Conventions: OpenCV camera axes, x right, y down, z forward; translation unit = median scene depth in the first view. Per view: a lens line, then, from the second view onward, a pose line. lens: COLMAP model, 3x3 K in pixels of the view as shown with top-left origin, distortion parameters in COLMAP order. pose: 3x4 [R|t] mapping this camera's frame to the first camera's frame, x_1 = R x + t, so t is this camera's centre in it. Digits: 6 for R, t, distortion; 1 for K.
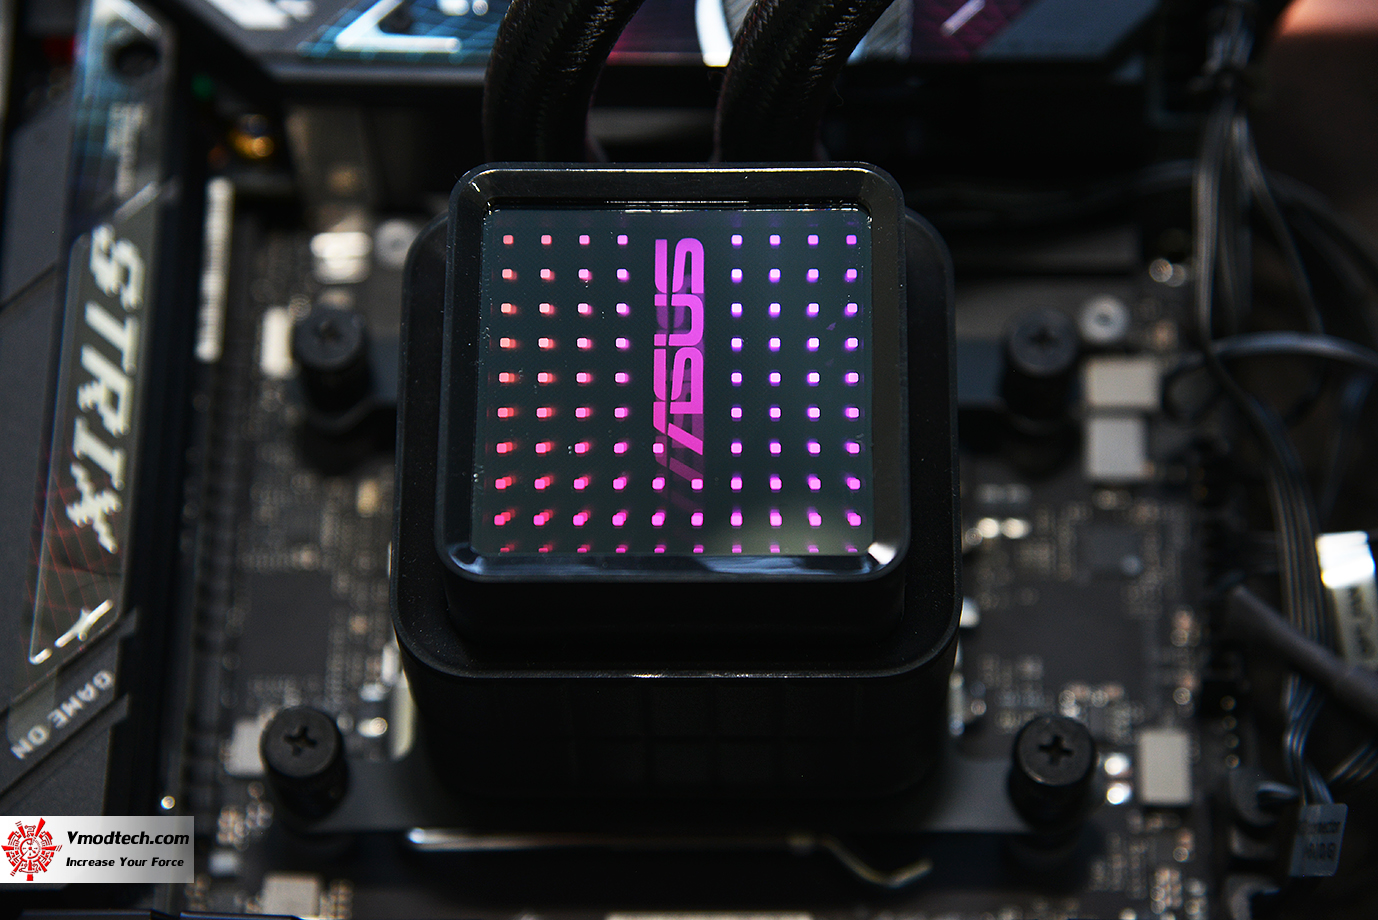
lens RADIAL K [[3593.7, 0, 690.4], [0, 3593.7, 441.4], [0, 0, 1]] dist [0.527278, -0.824232]
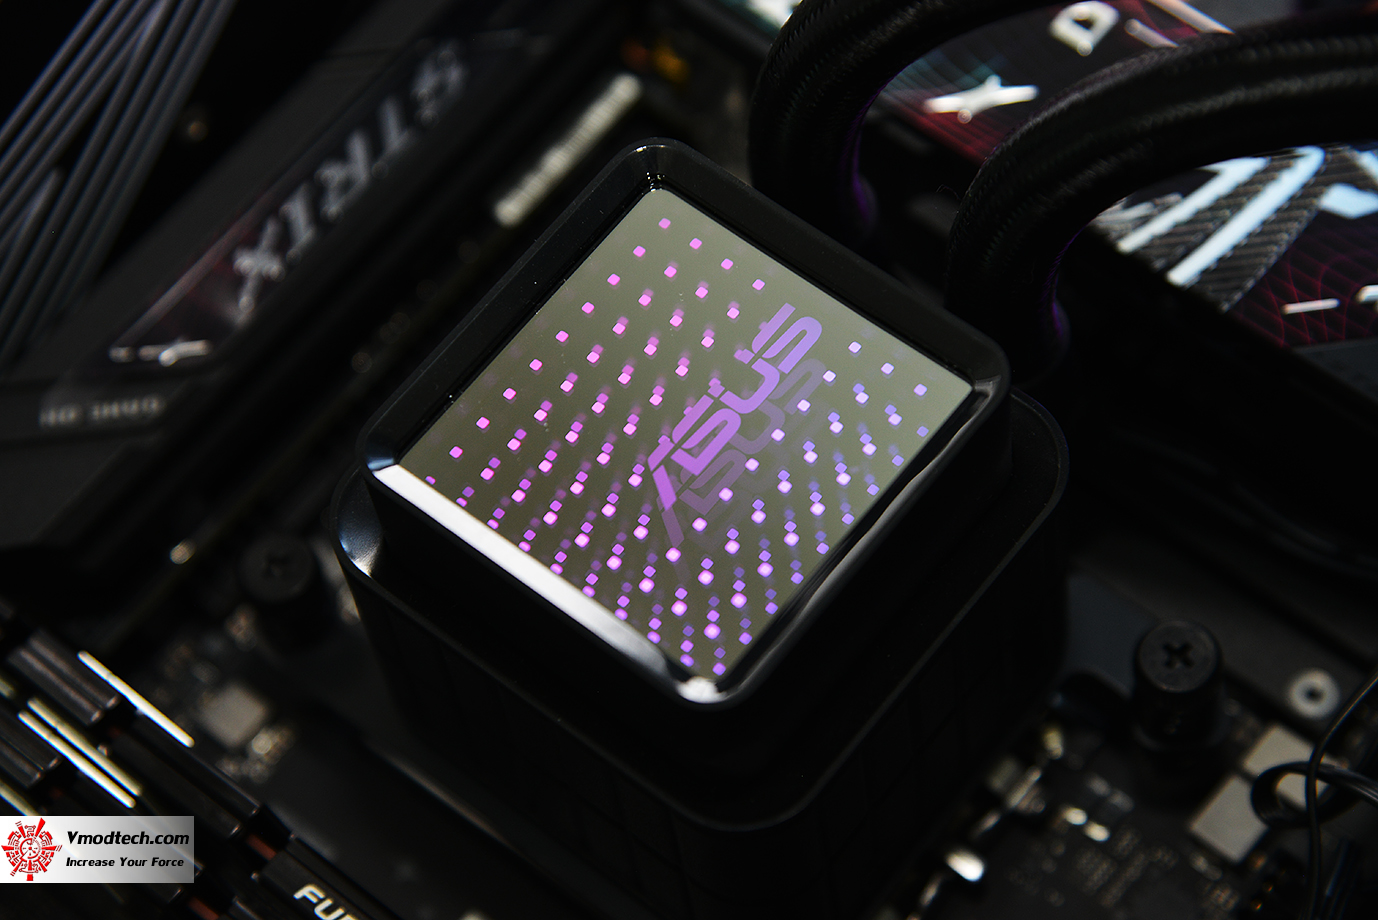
lens RADIAL K [[3588.2, 0, 686.7], [0, 3588.2, 445.9], [0, 0, 1]] dist [0.475655, -0.135063]
pose [[0.779091, 0.525293, -0.342175, 0.289919], [-0.533950, 0.842013, 0.076886, -0.077415], [0.328504, 0.122803, 0.936485, 0.112717]]
